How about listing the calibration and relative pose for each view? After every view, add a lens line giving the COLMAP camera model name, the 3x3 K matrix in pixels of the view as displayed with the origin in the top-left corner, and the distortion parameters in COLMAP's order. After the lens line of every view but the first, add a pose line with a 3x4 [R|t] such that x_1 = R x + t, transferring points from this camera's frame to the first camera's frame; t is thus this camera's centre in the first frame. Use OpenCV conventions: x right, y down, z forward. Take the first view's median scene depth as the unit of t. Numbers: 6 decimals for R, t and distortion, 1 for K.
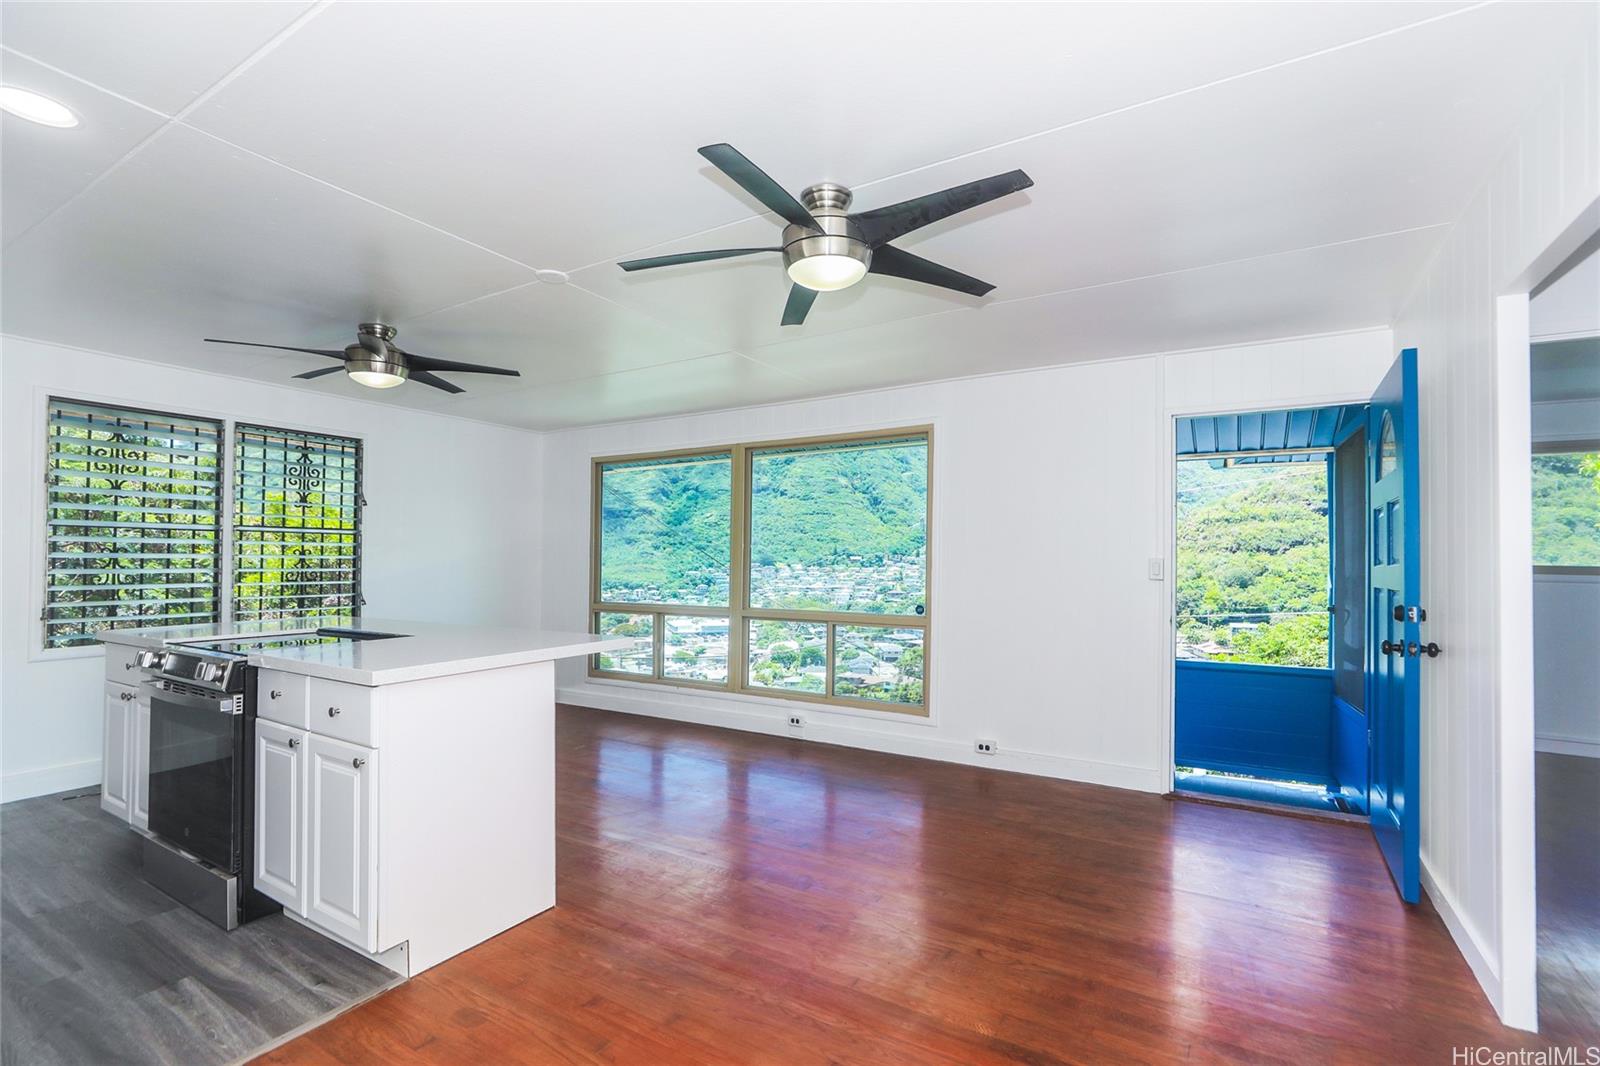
lens RADIAL K [[733.3, 0, 803.5], [0, 733.3, 542.8], [0, 0, 1]] dist [-0.005564, 0.001016]
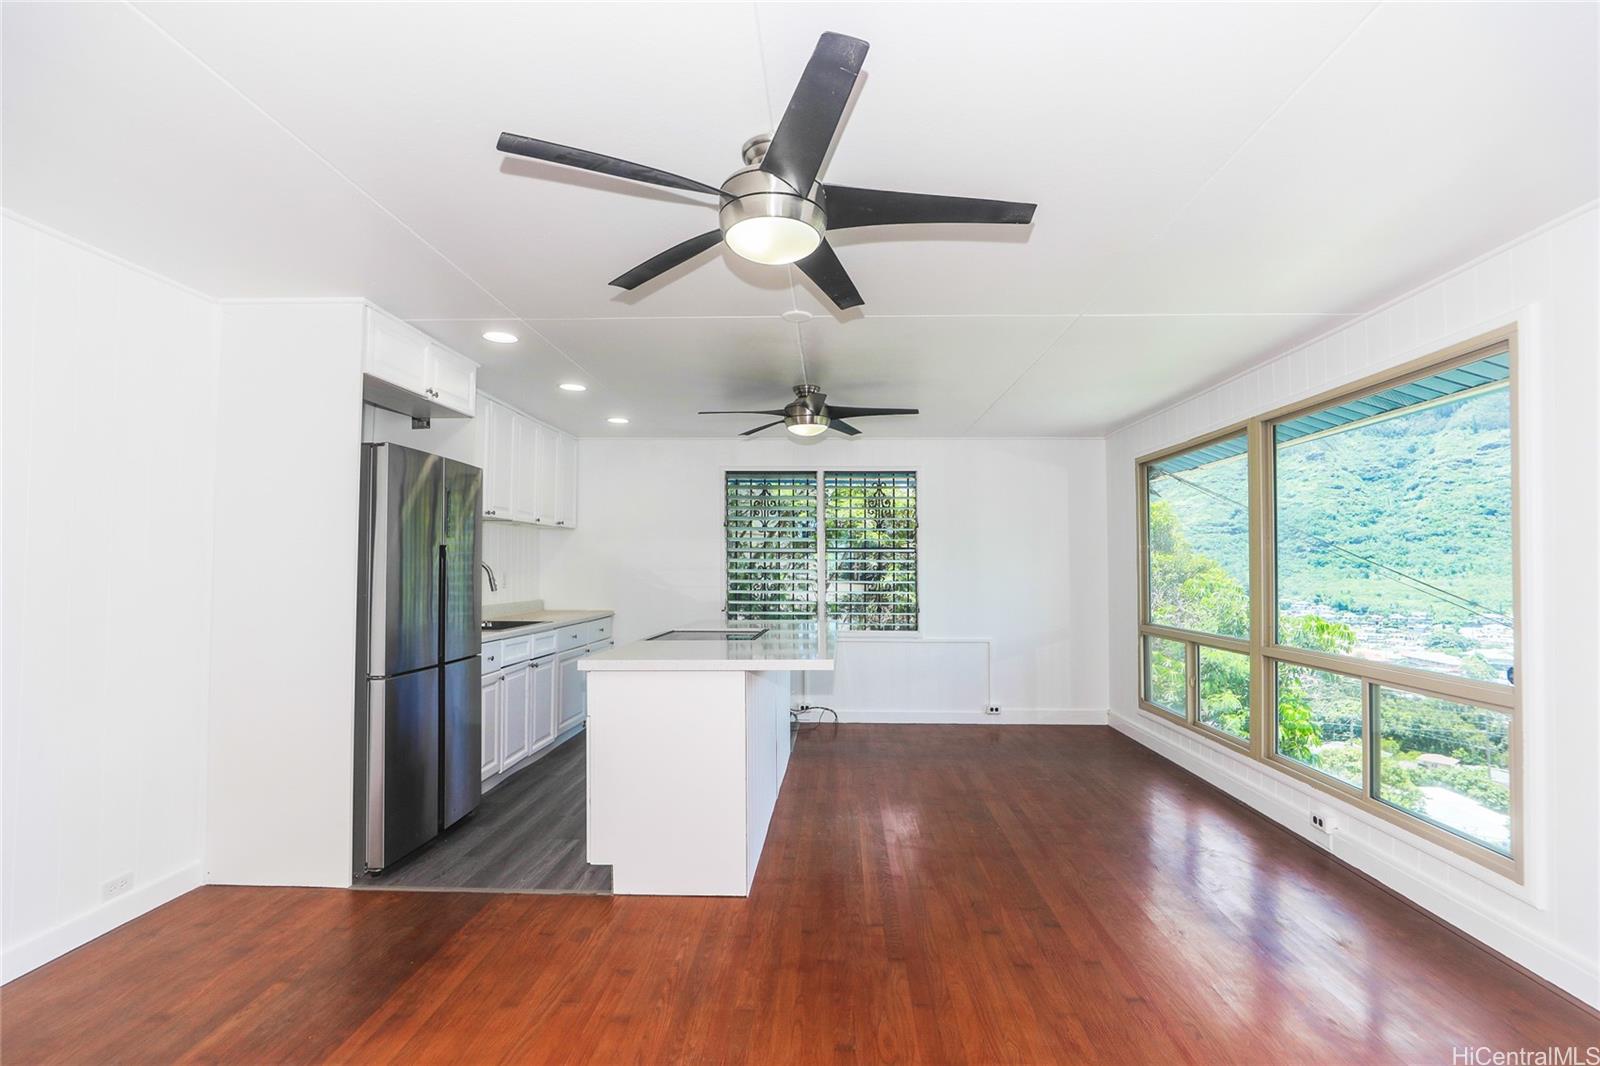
lens RADIAL K [[733.3, 0, 806.2], [0, 733.3, 536.6], [0, 0, 1]] dist [-0.005564, 0.001016]
pose [[0.484422, -0.036695, -0.874064, 0.353901], [0.018794, 0.999326, -0.031538, -0.002743], [0.874632, -0.001150, 0.484786, 0.284728]]
